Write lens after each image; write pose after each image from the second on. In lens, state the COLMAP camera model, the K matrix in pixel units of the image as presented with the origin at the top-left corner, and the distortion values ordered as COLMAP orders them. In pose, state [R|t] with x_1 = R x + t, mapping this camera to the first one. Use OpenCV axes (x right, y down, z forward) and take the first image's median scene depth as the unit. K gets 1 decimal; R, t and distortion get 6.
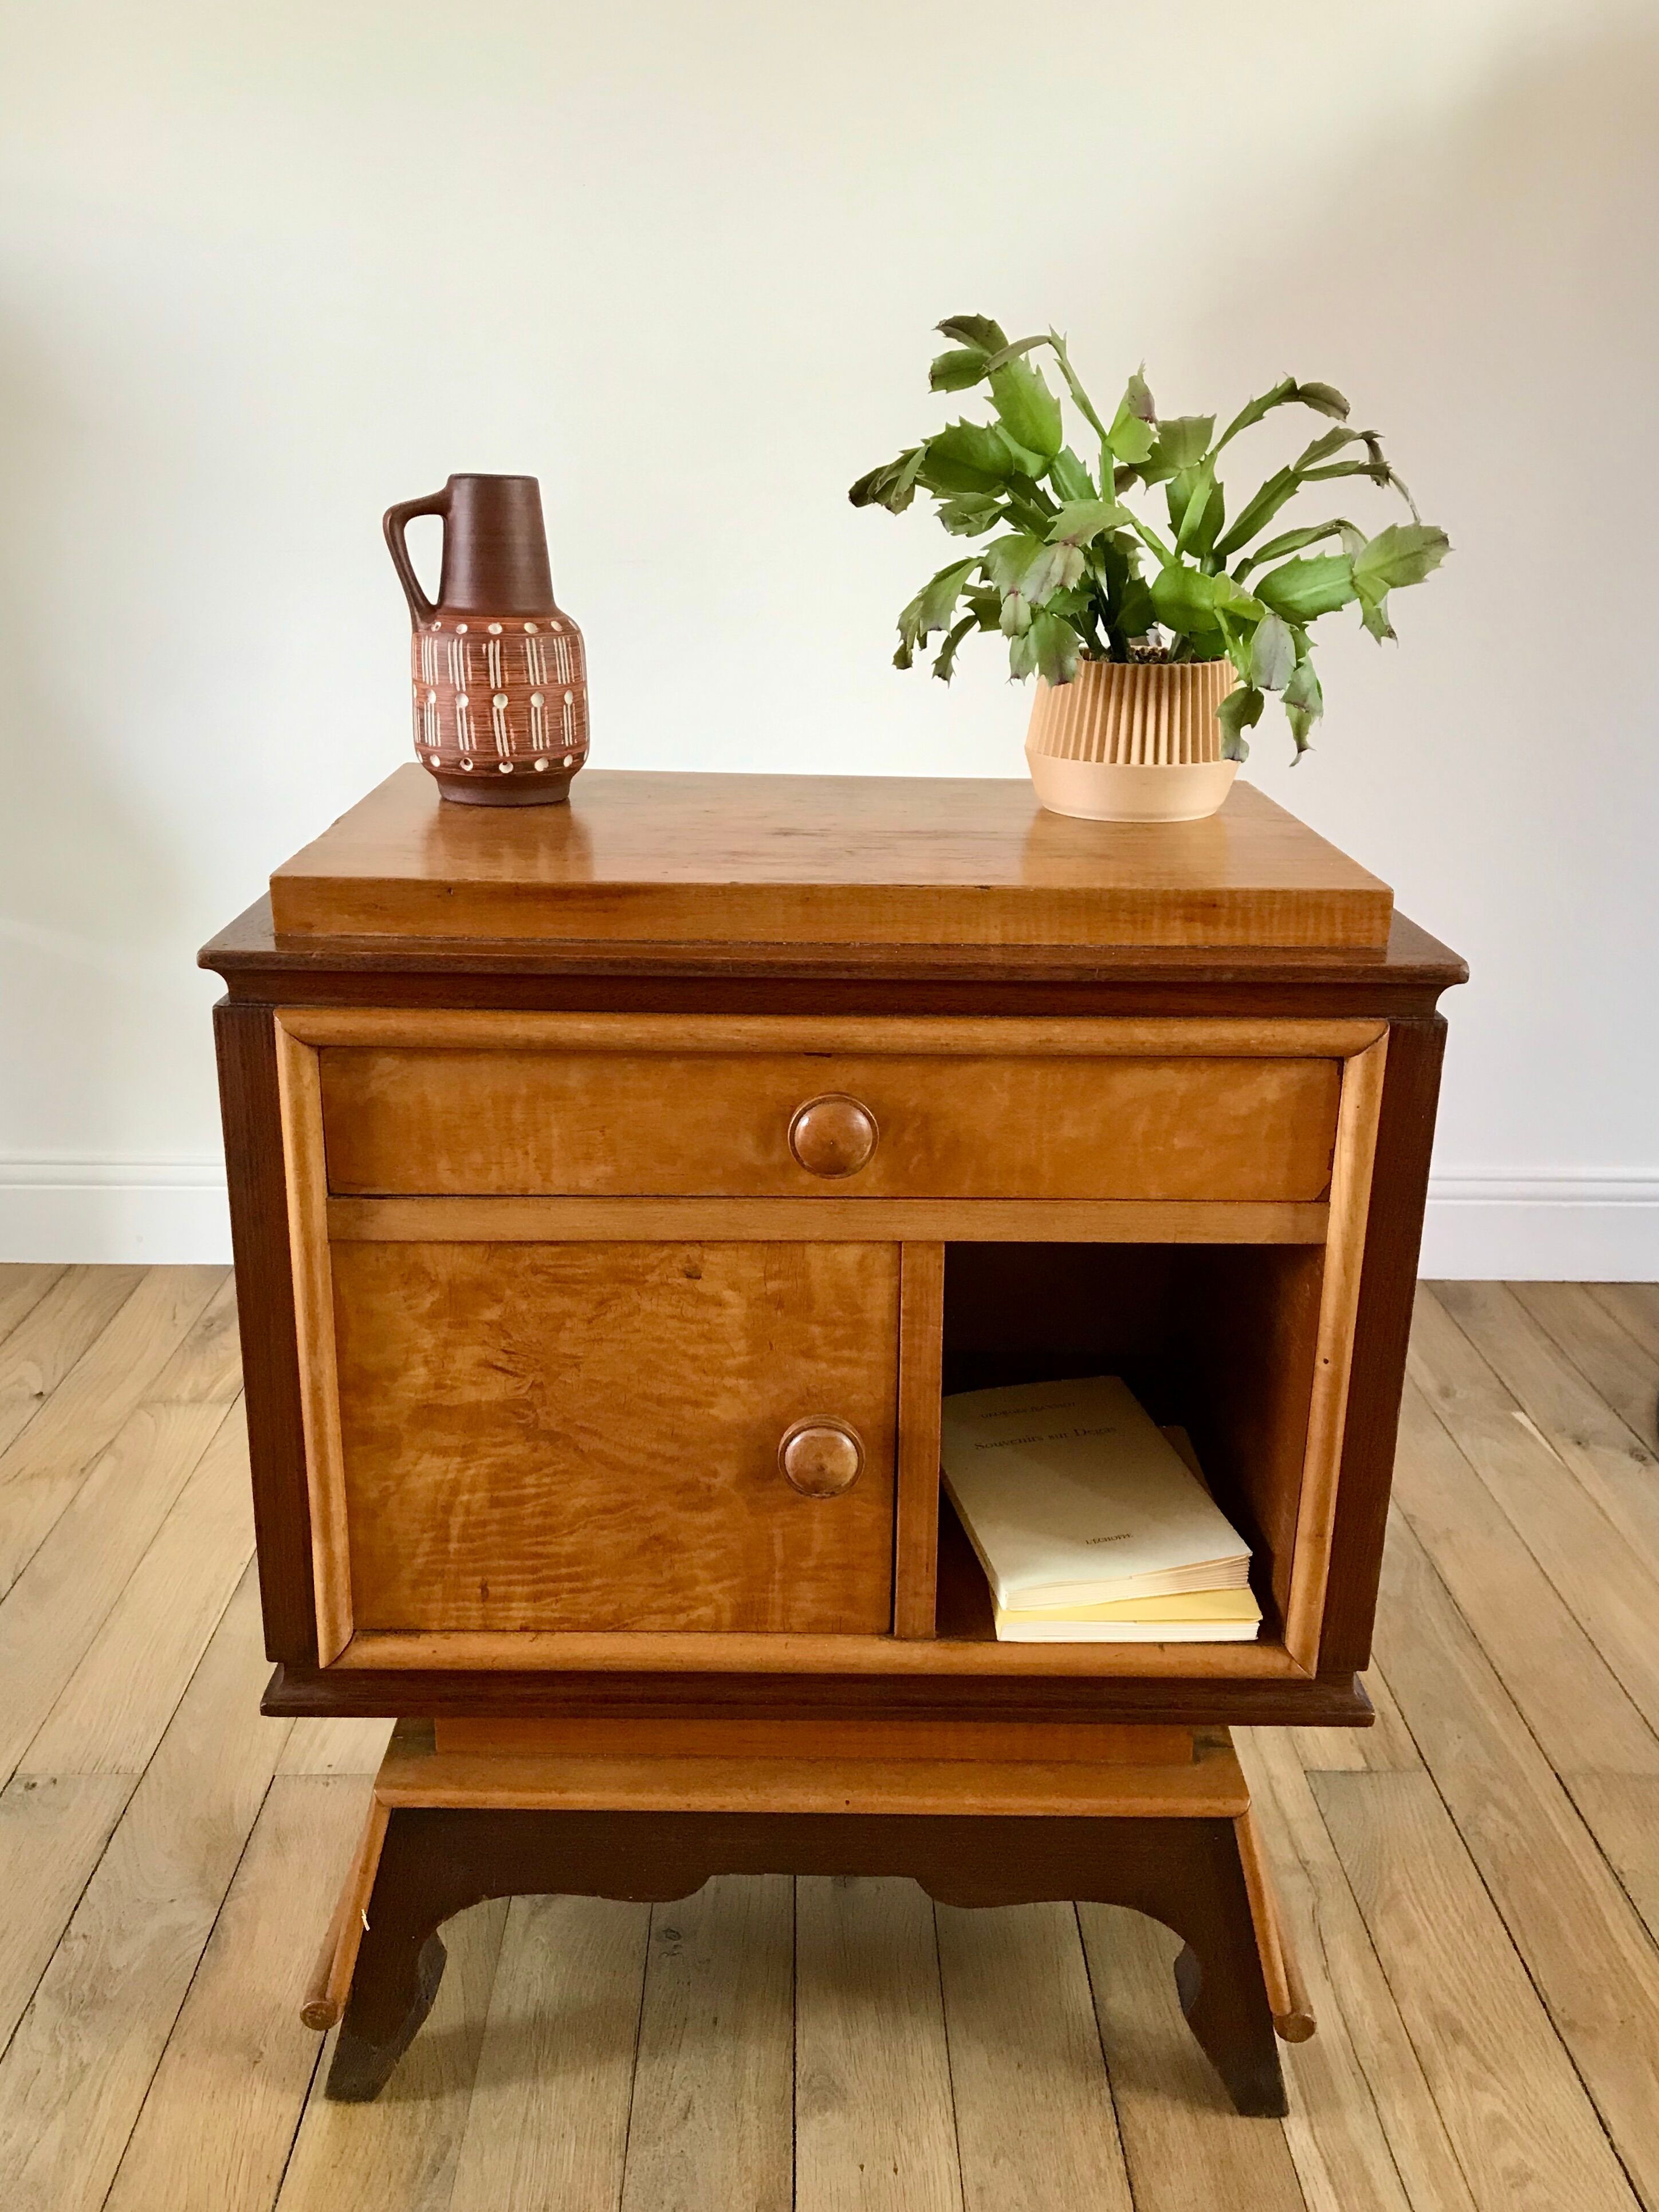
lens RADIAL K [[2026.4, 0, 844.4], [0, 2026.4, 1091.6], [0, 0, 1]] dist [0.108120, -0.166828]
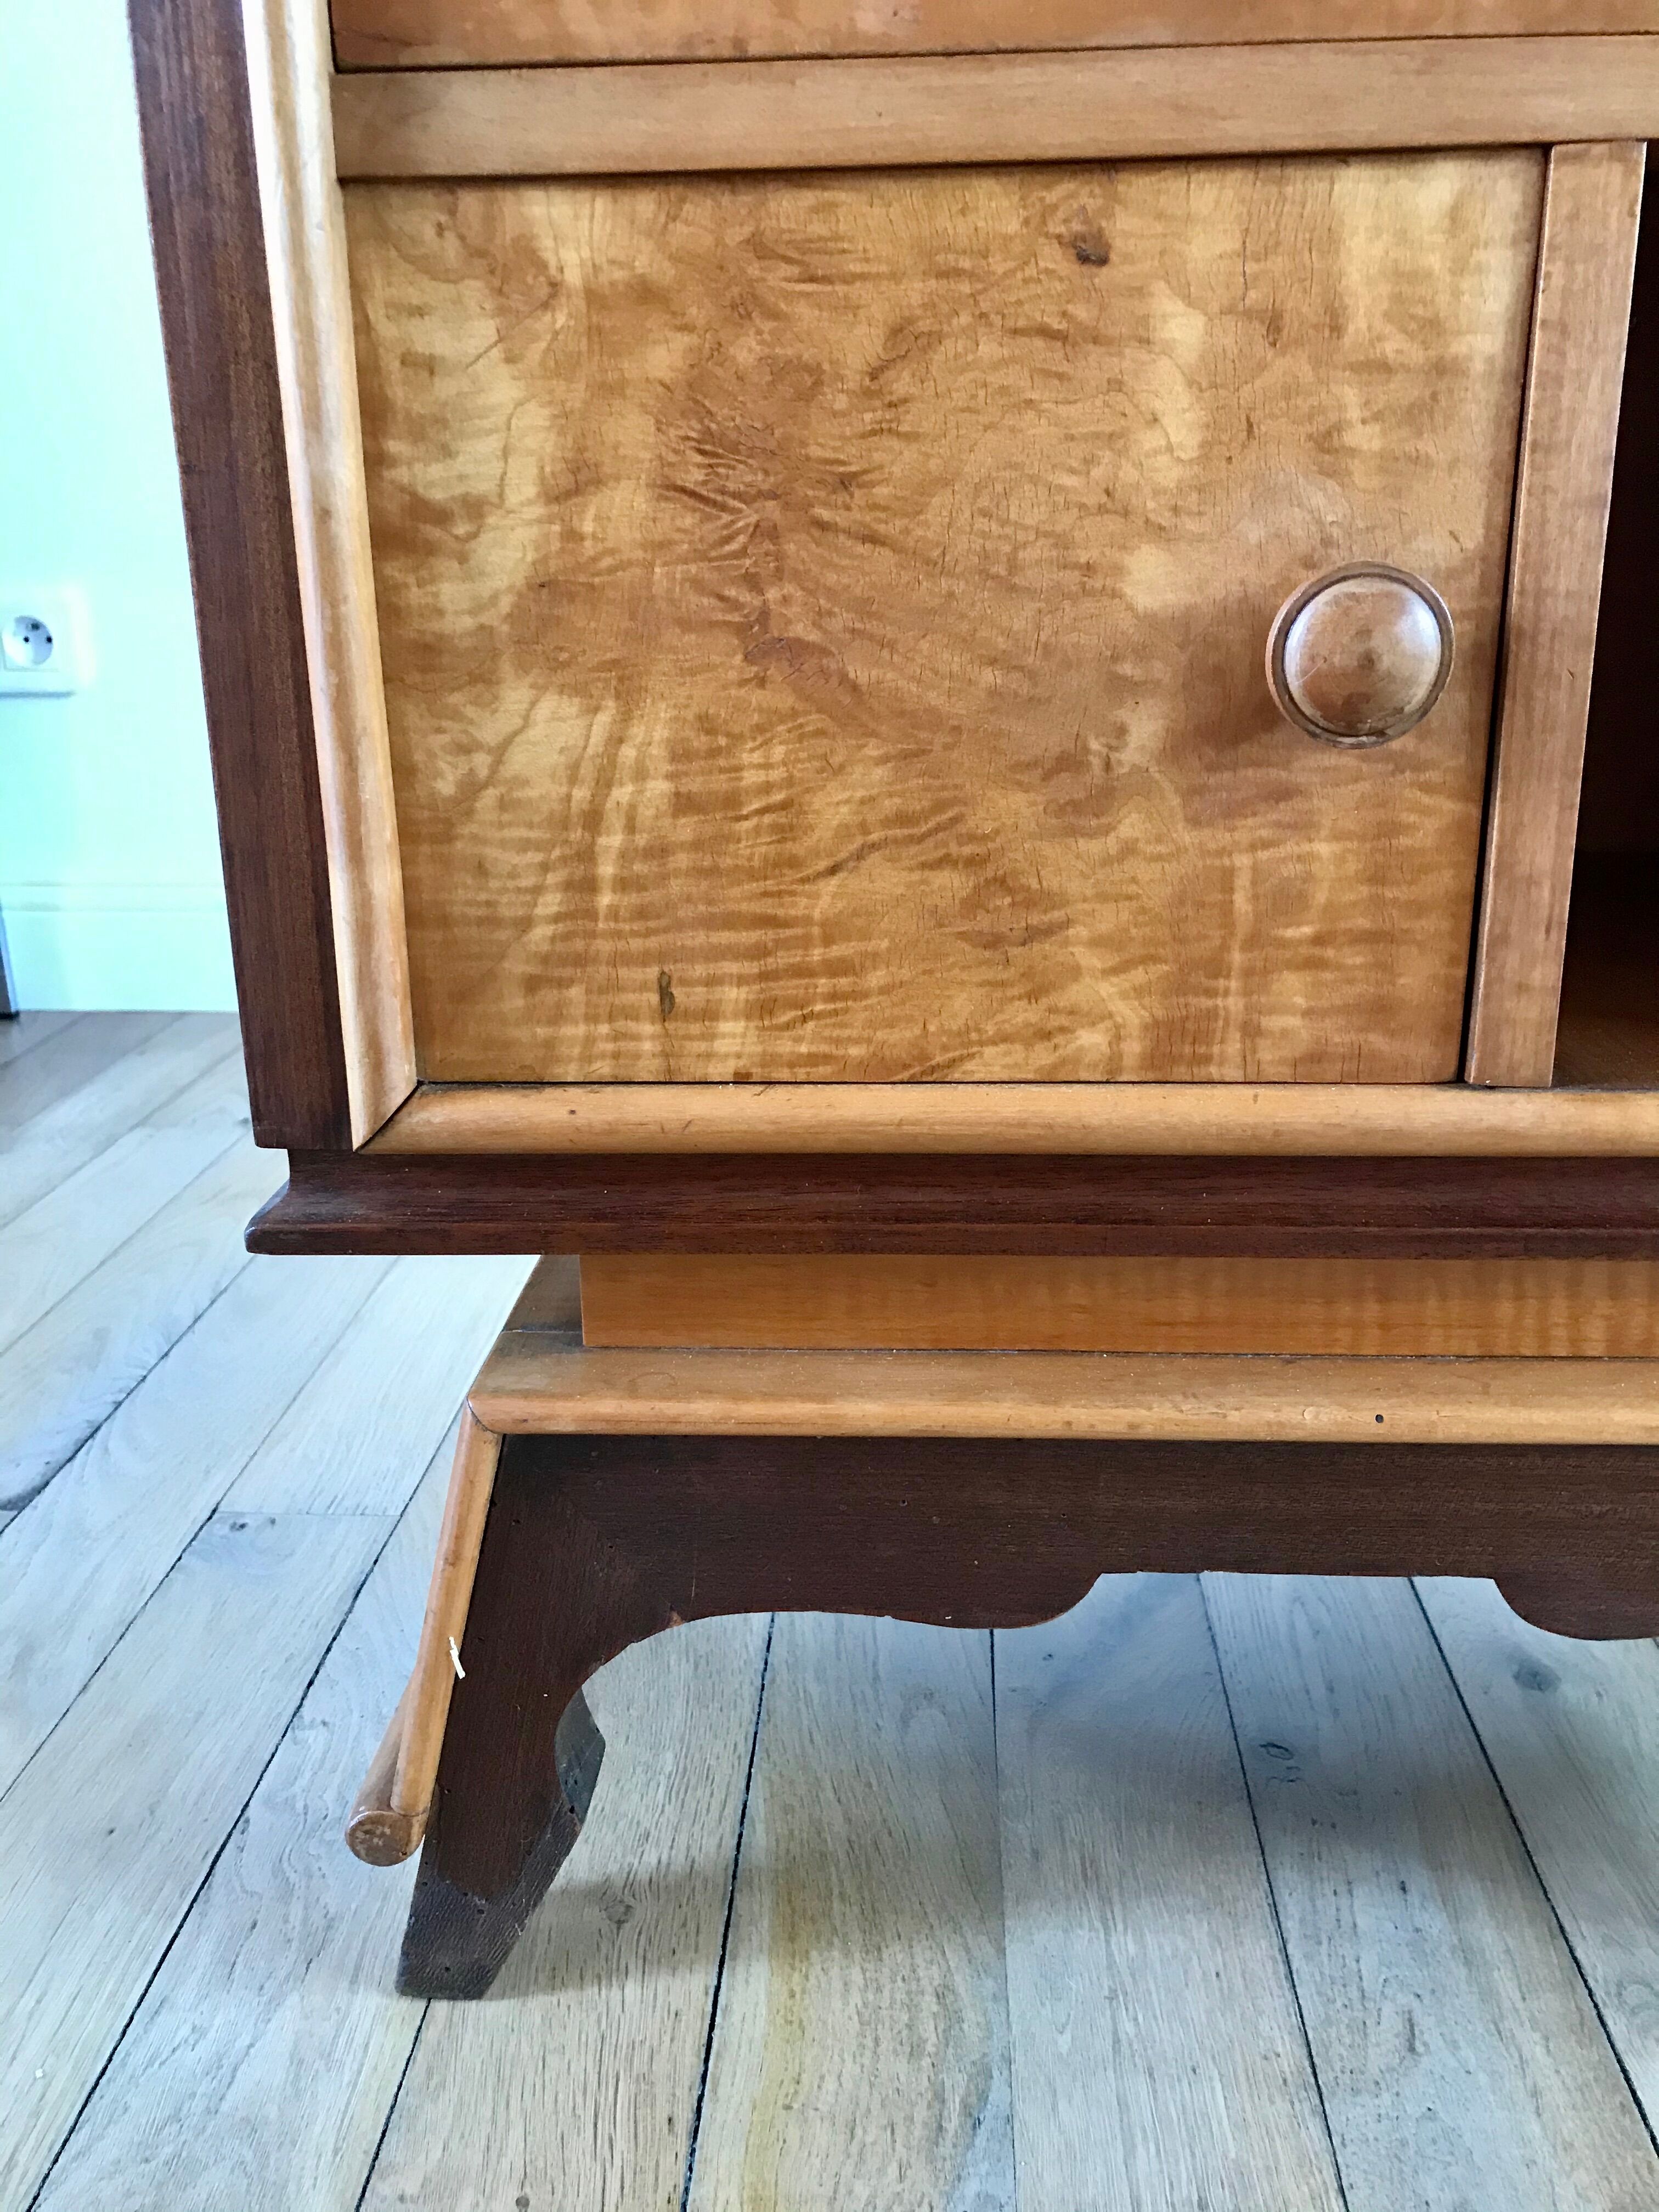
lens RADIAL K [[1872.6, 0, 842.6], [0, 1872.6, 1140.8], [0, 0, 1]] dist [0.086310, -0.123882]
pose [[0.998338, -0.012379, -0.056291, -0.107393], [0.011697, 0.999854, -0.012418, 0.293516], [0.056436, 0.011739, 0.998337, 0.540876]]
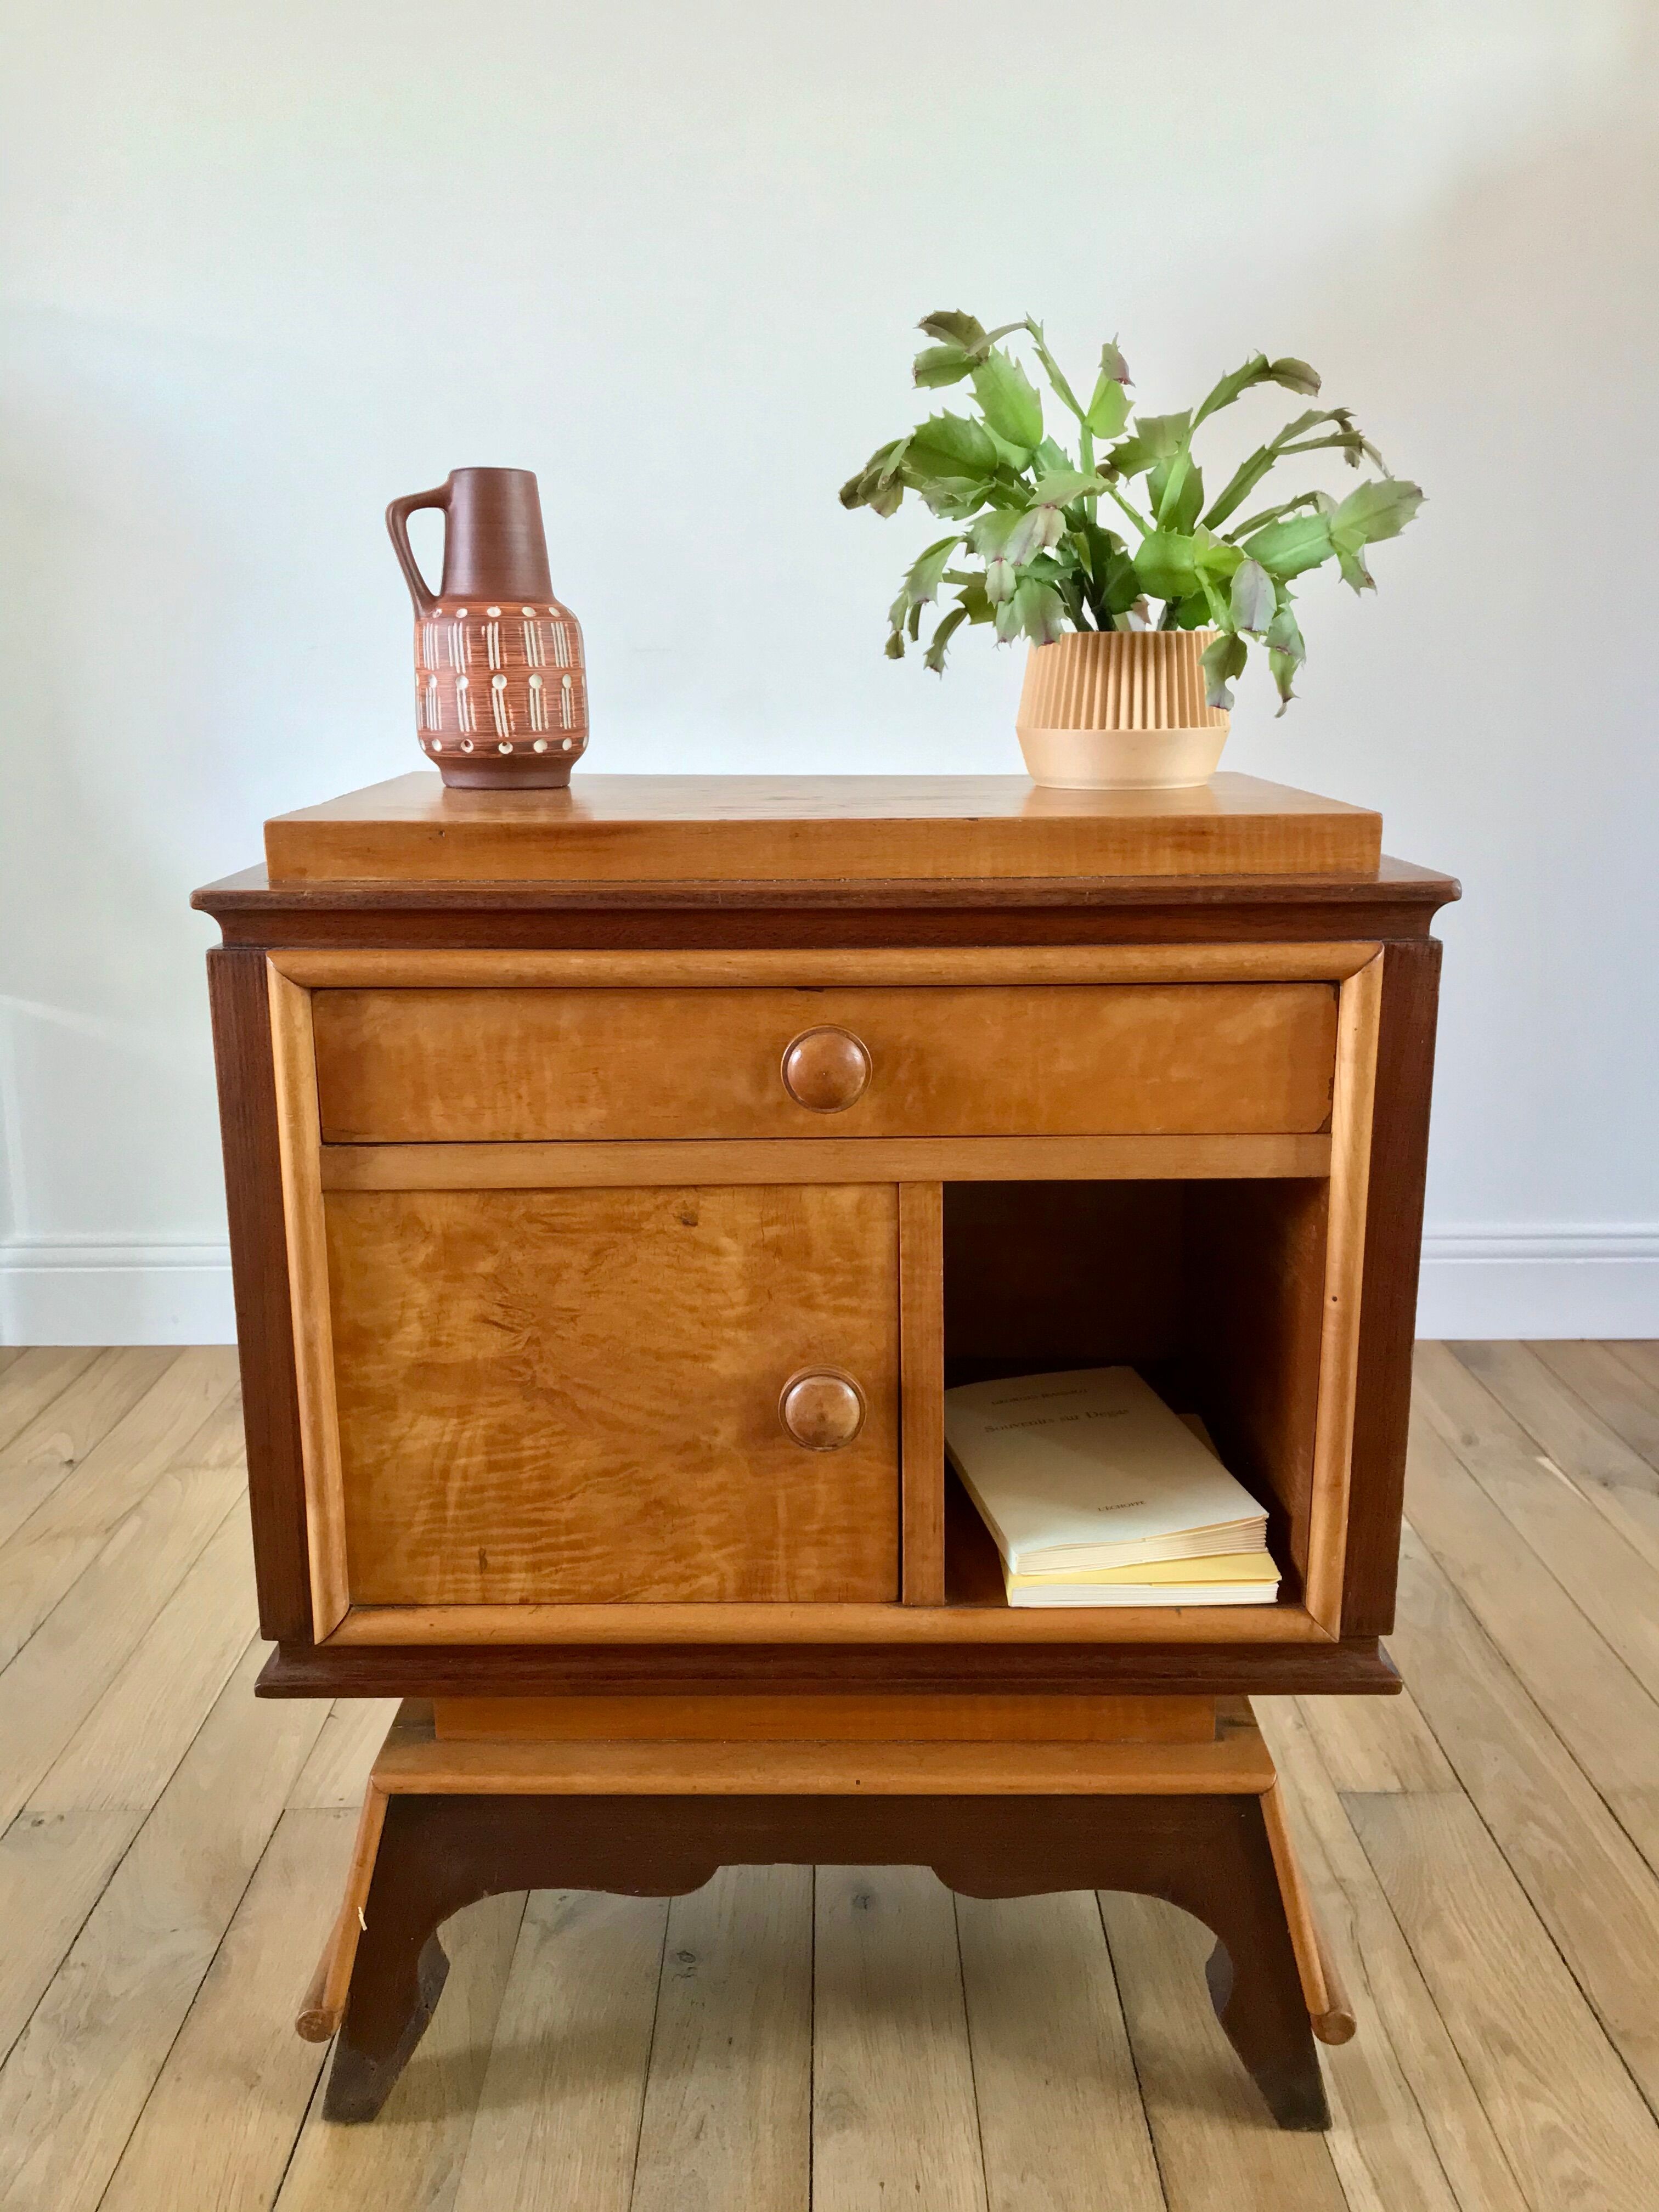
lens RADIAL K [[1944.1, 0, 849.1], [0, 1944.1, 1093.6], [0, 0, 1]] dist [0.103301, -0.157697]
pose [[0.999657, -0.019955, -0.016976, 0.020091], [0.018258, 0.995325, -0.094842, 0.116224], [0.018789, 0.094499, 0.995348, 0.048764]]
